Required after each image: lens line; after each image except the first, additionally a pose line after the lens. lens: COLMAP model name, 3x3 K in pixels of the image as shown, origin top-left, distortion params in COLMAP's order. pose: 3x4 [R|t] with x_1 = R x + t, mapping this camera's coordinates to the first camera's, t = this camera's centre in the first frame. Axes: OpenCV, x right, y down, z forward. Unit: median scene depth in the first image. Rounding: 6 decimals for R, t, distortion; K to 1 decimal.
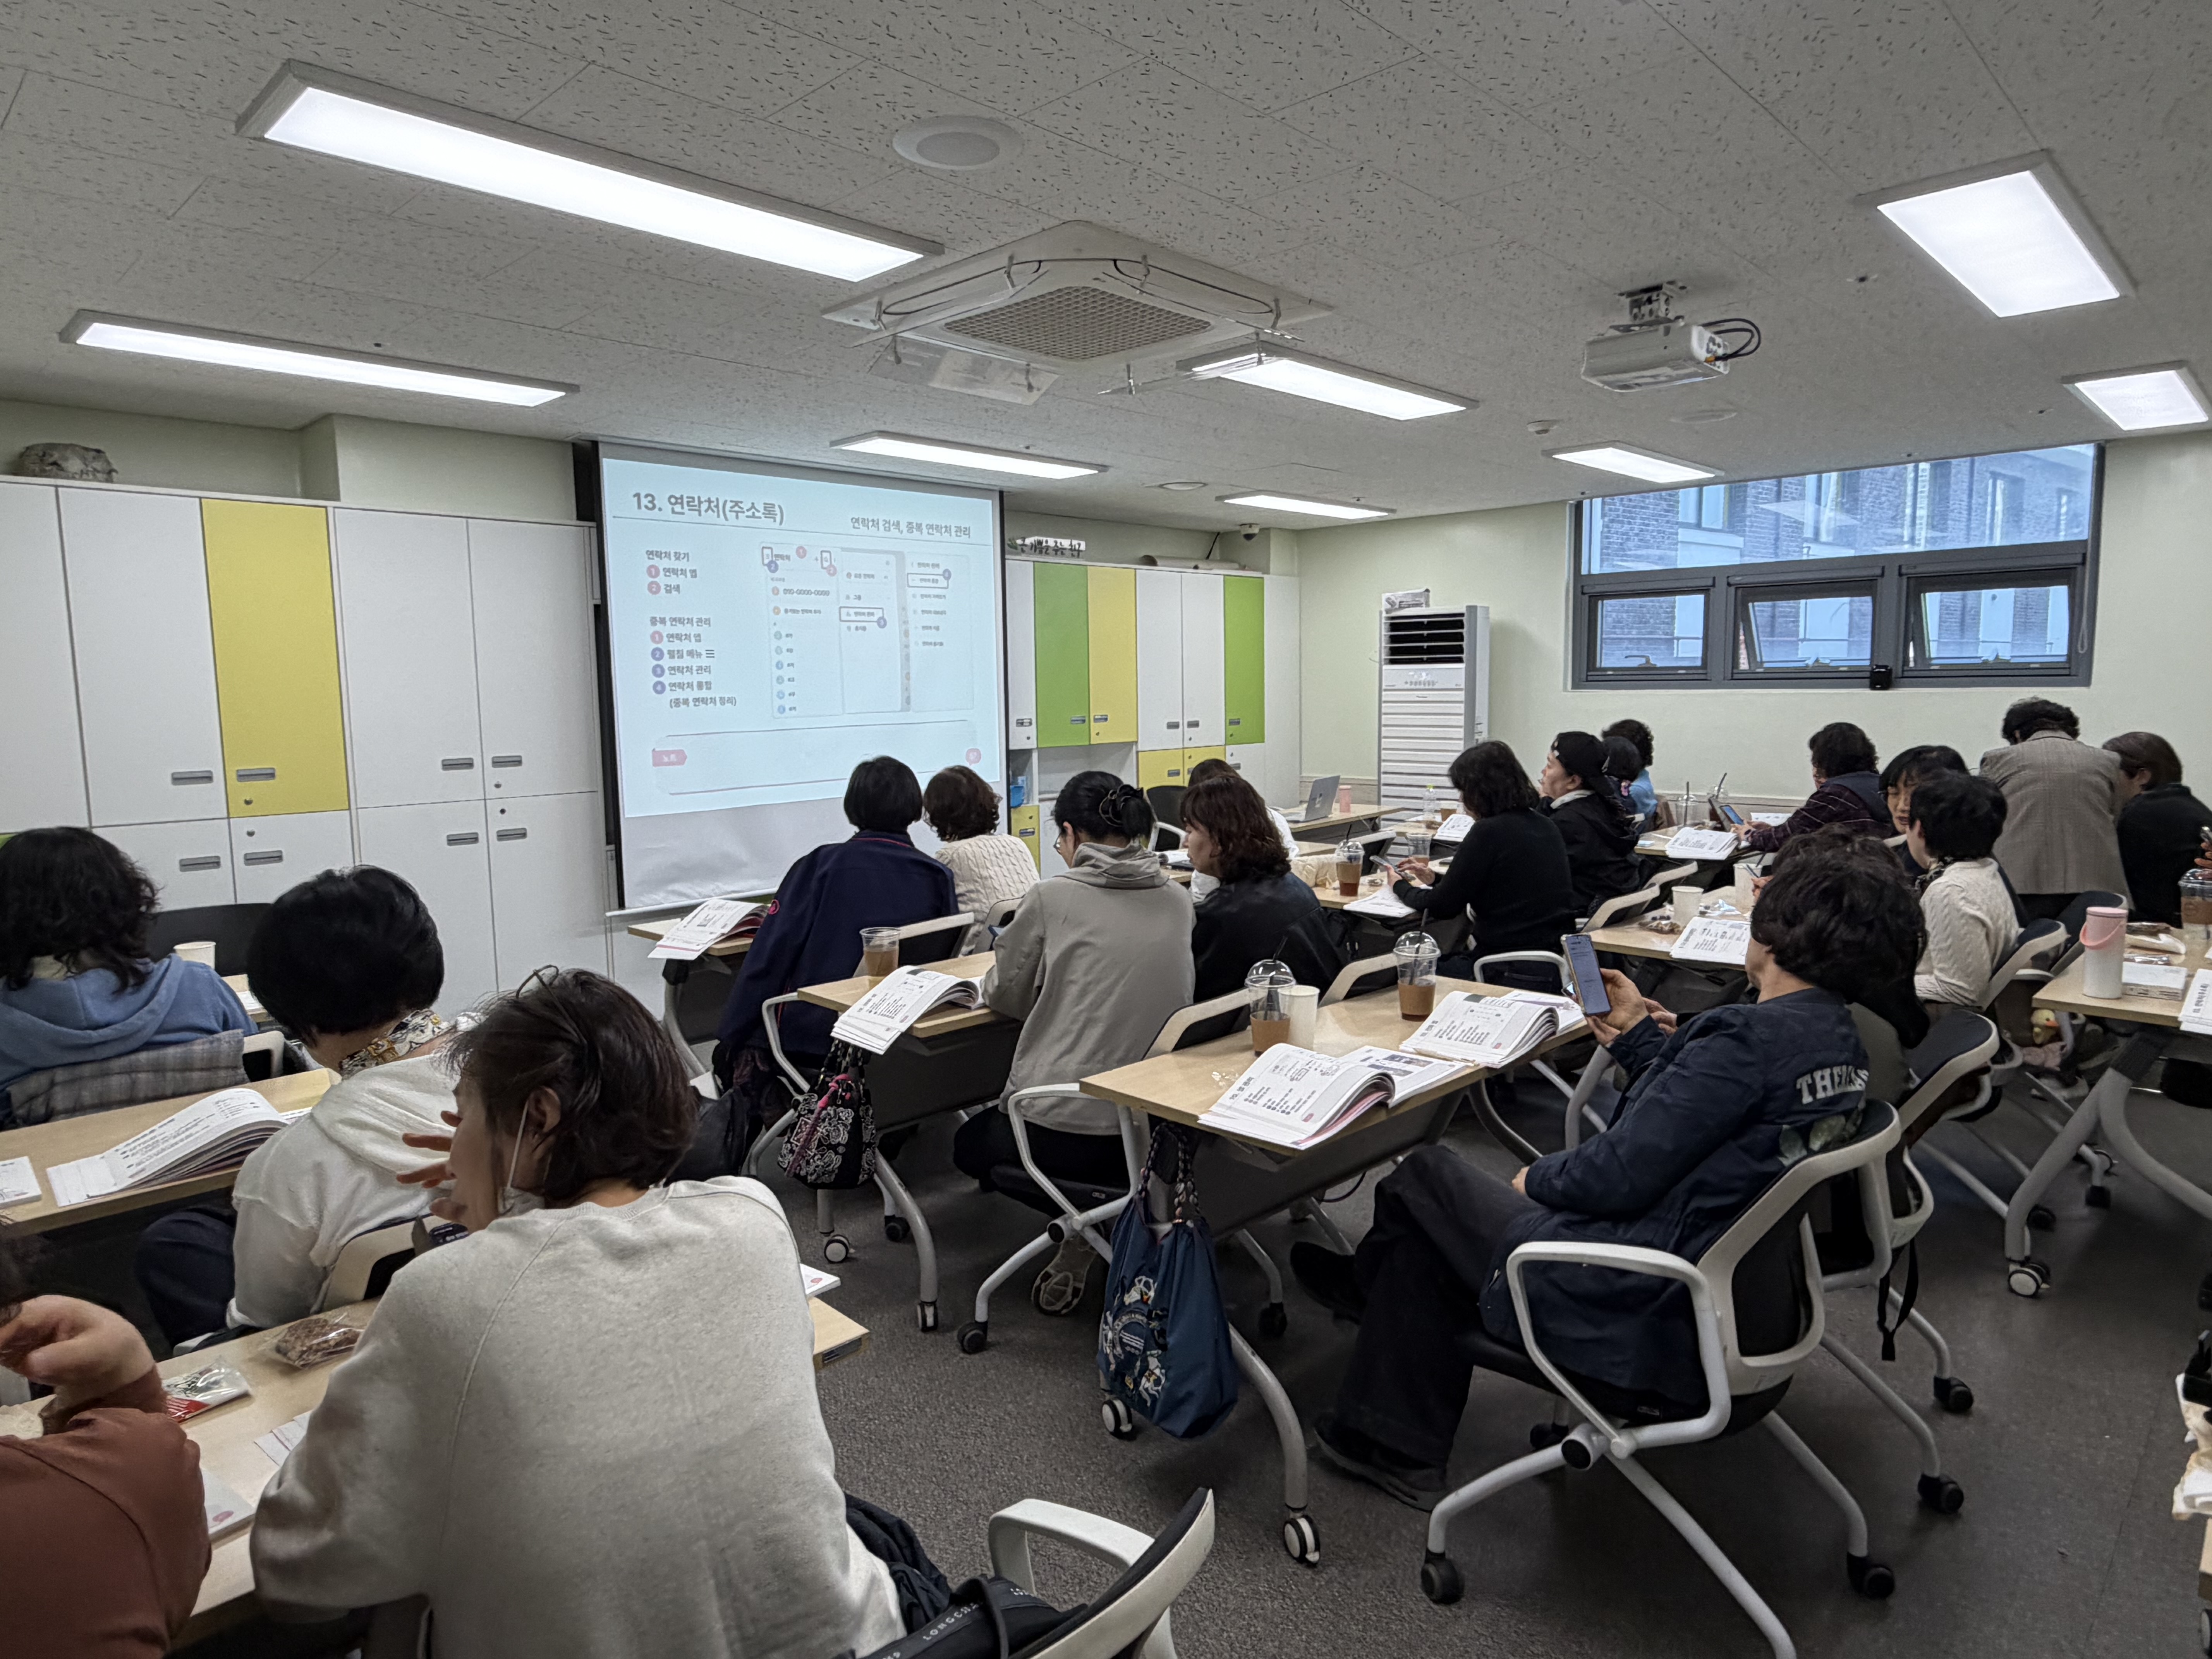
lens RADIAL K [[1307.0, 0, 1105.7], [0, 1307.0, 829.6], [0, 0, 1]] dist [0.001042, 0.005918]
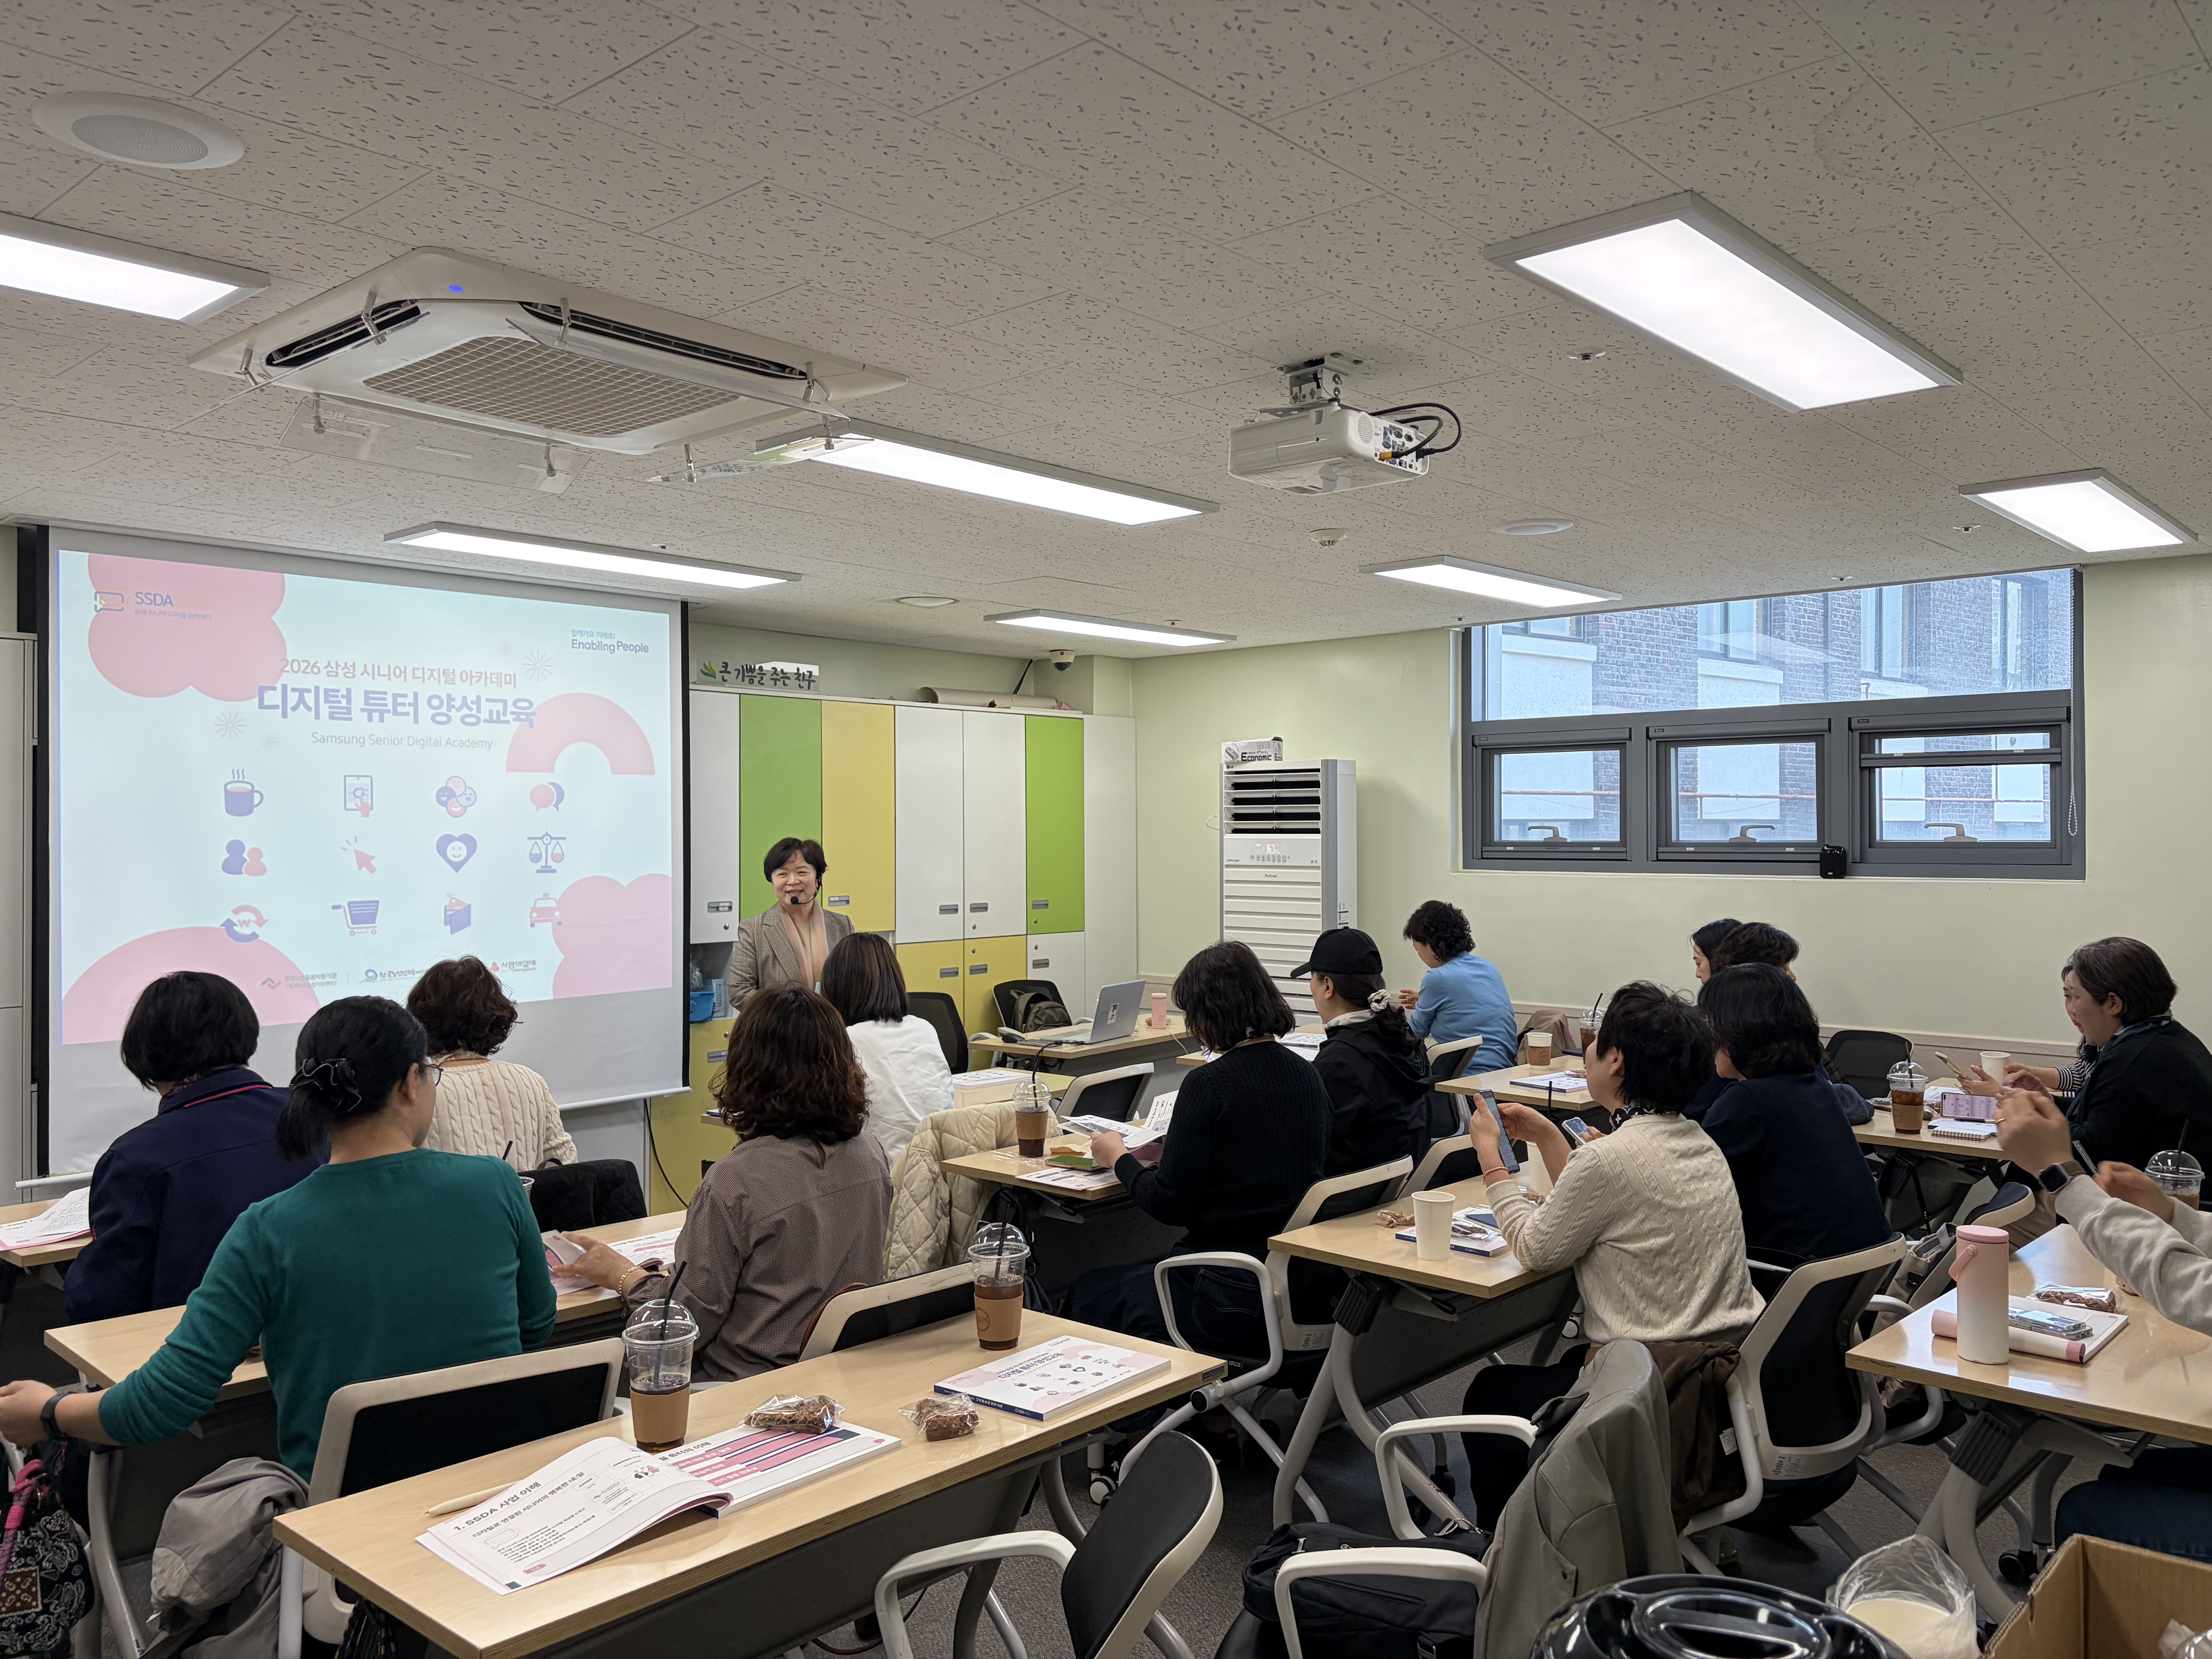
lens RADIAL K [[1674.1, 0, 1107.3], [0, 1674.1, 830.3], [0, 0, 1]] dist [0.043481, -0.016055]
pose [[0.998916, 0.012073, 0.044953, 0.122359], [-0.006751, 0.993144, -0.116703, -0.016238], [-0.046054, 0.116273, 0.992149, 0.038893]]
